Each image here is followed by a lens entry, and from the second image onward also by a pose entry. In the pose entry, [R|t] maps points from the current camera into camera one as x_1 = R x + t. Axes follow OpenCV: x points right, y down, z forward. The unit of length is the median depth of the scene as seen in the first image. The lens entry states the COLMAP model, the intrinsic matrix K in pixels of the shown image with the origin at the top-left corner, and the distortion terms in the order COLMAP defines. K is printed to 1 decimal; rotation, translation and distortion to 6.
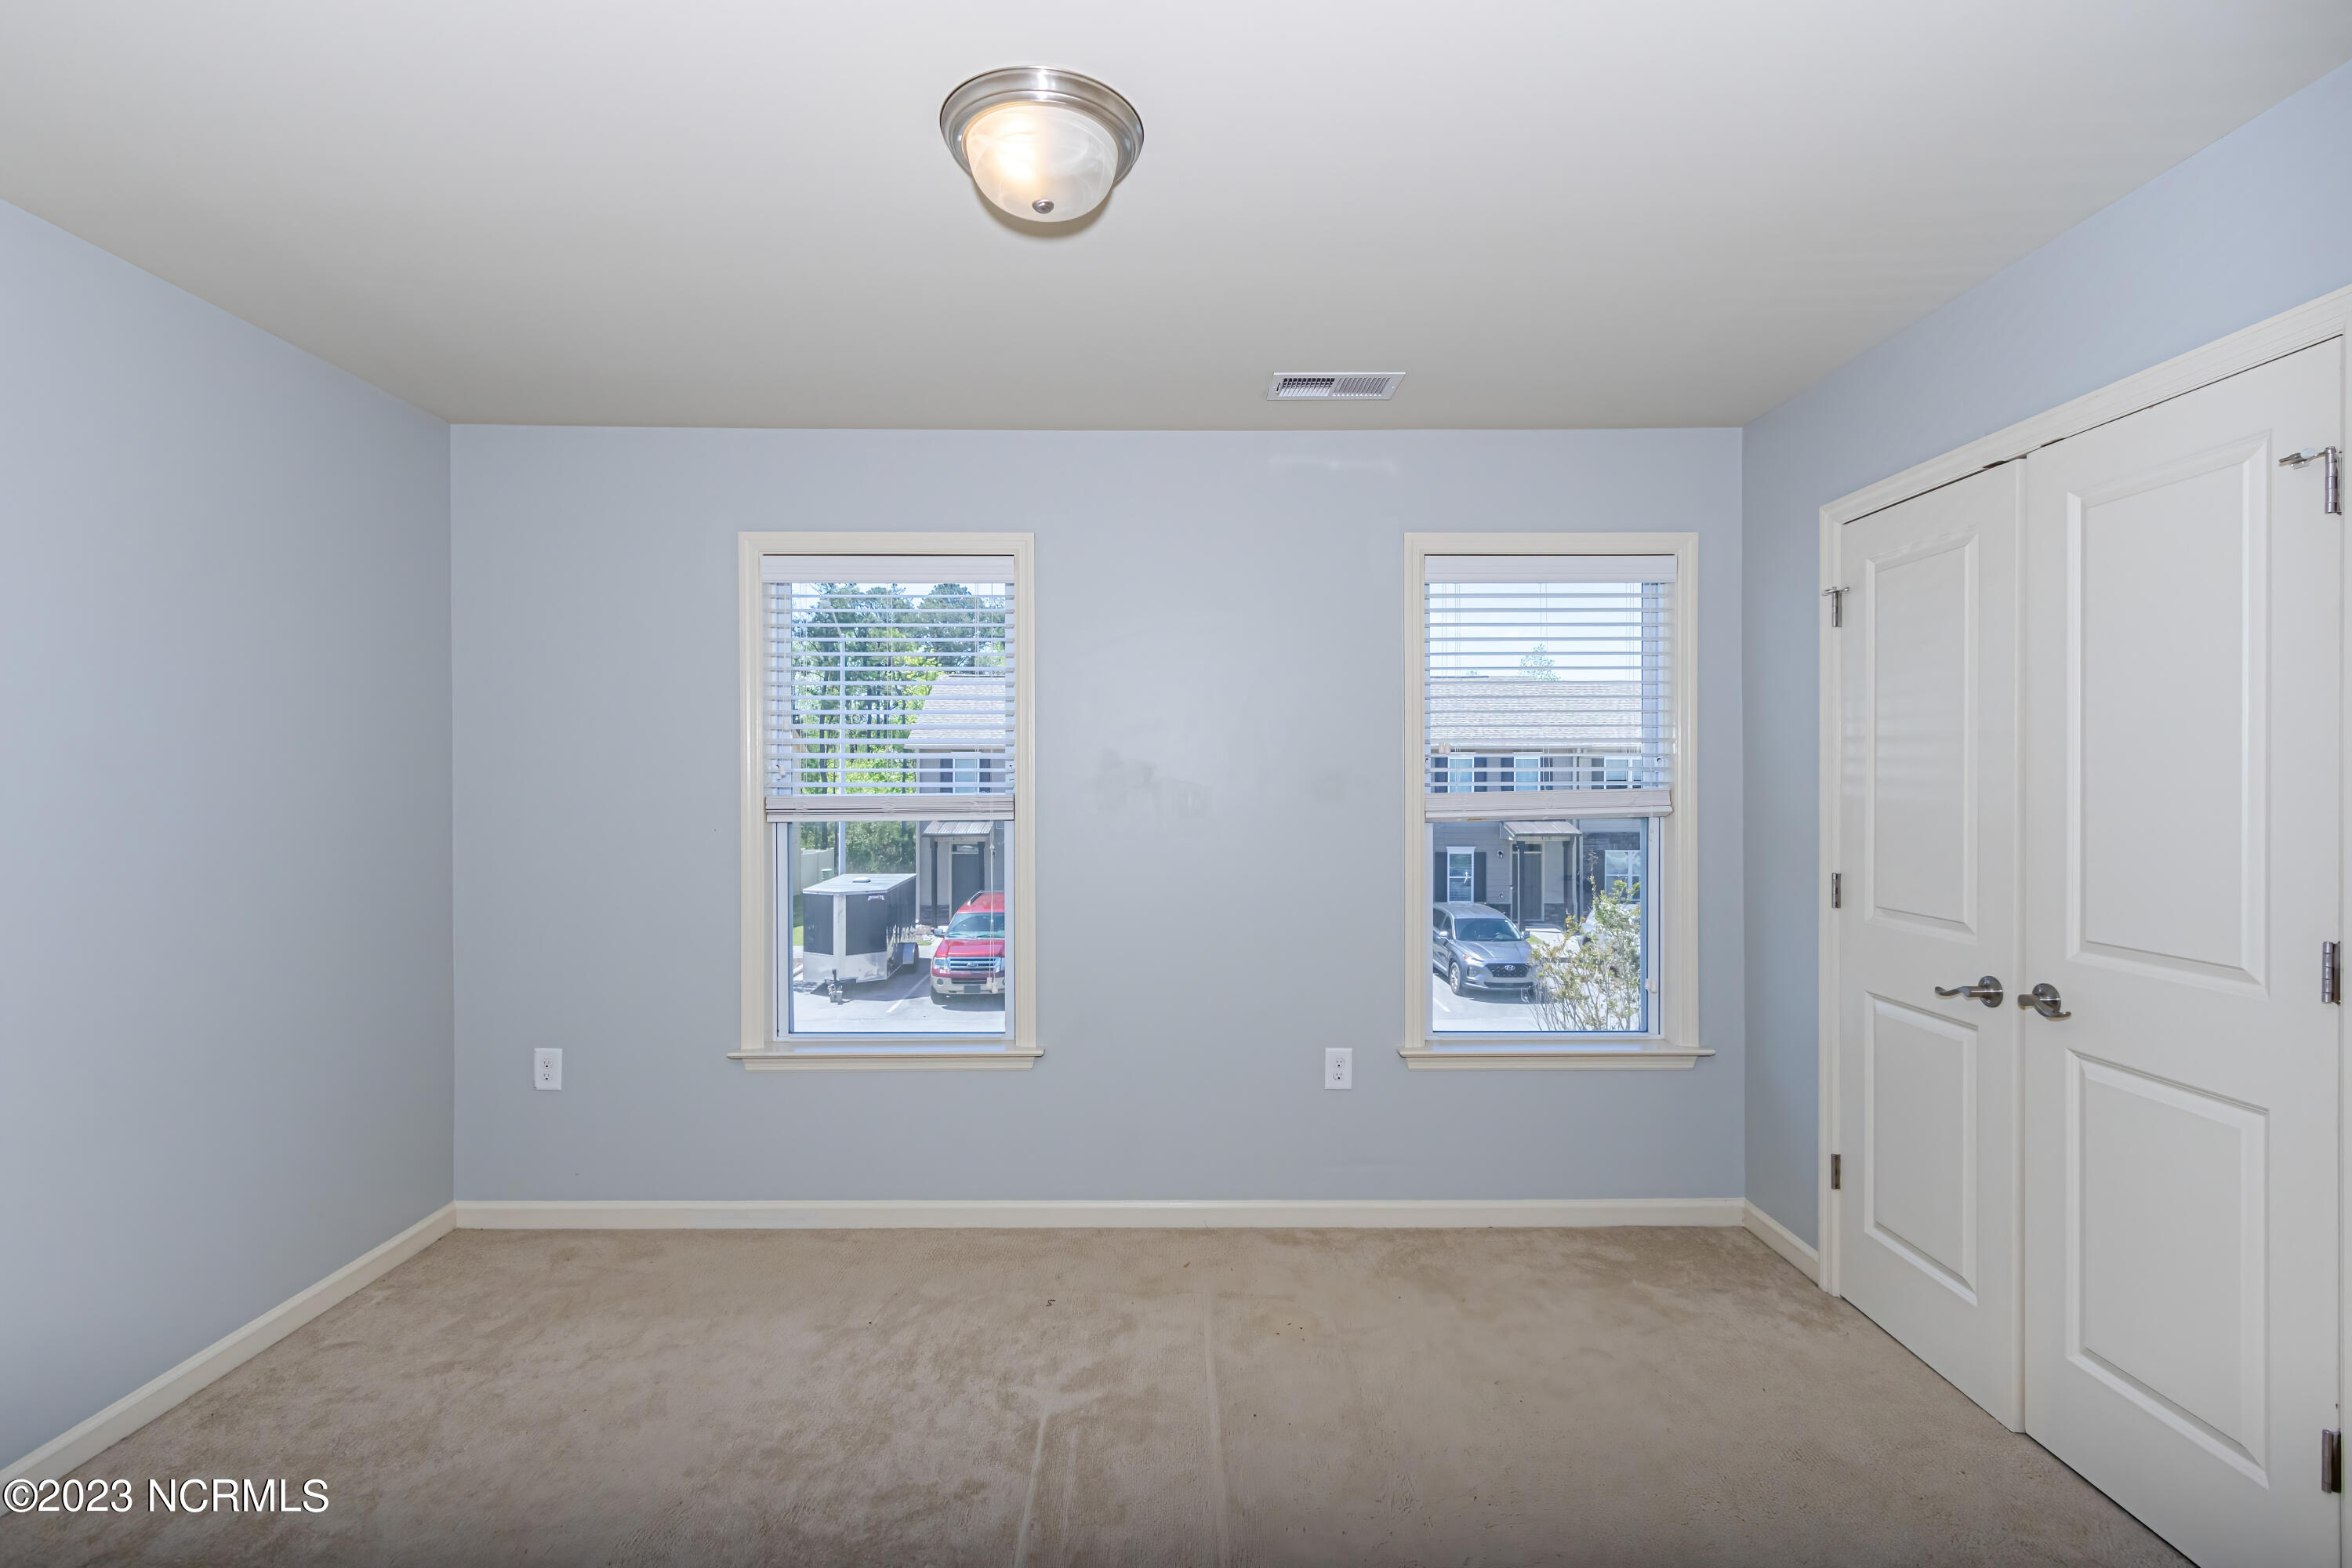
lens RADIAL K [[1089.8, 0, 1176.0], [0, 1089.8, 784.0], [0, 0, 1]] dist [0.004839, -0.000128]
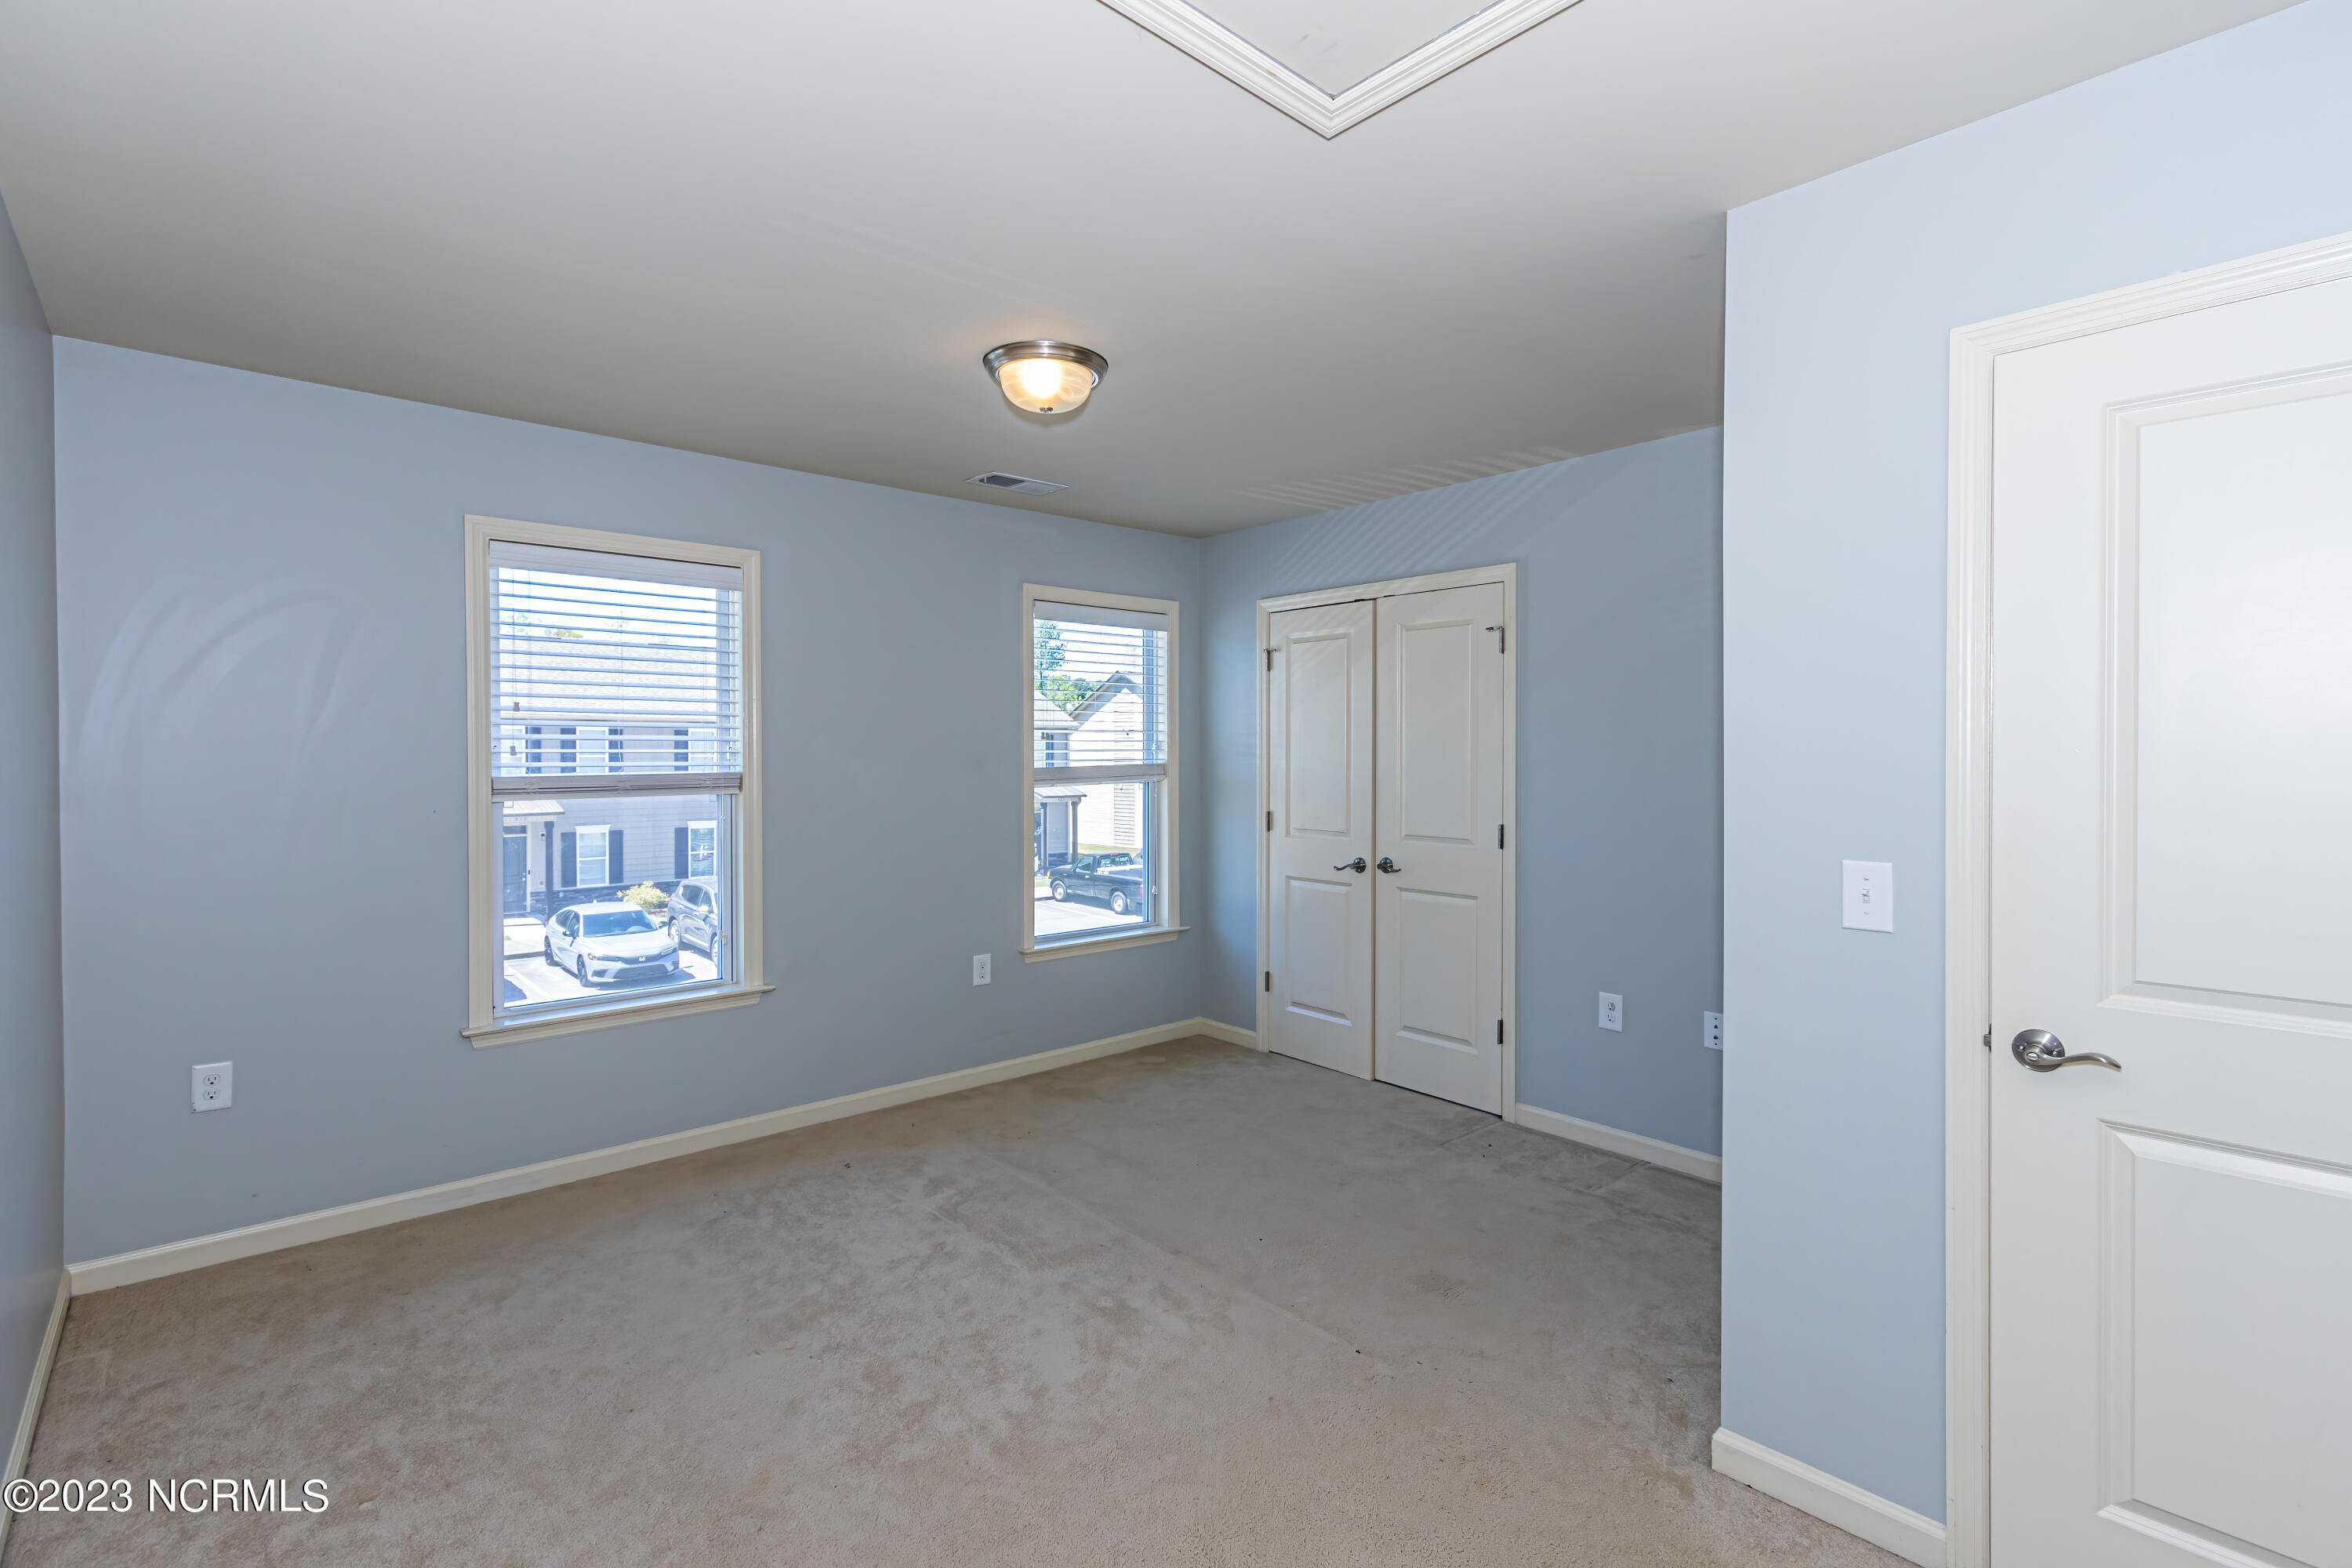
lens RADIAL K [[1095.1, 0, 1171.4], [0, 1095.1, 767.3], [0, 0, 1]] dist [0.001347, -0.000381]
pose [[0.751823, -0.008643, 0.659308, -0.624422], [0.002413, 0.999943, 0.010357, -0.007343], [-0.659360, -0.006195, 0.751802, -0.204118]]
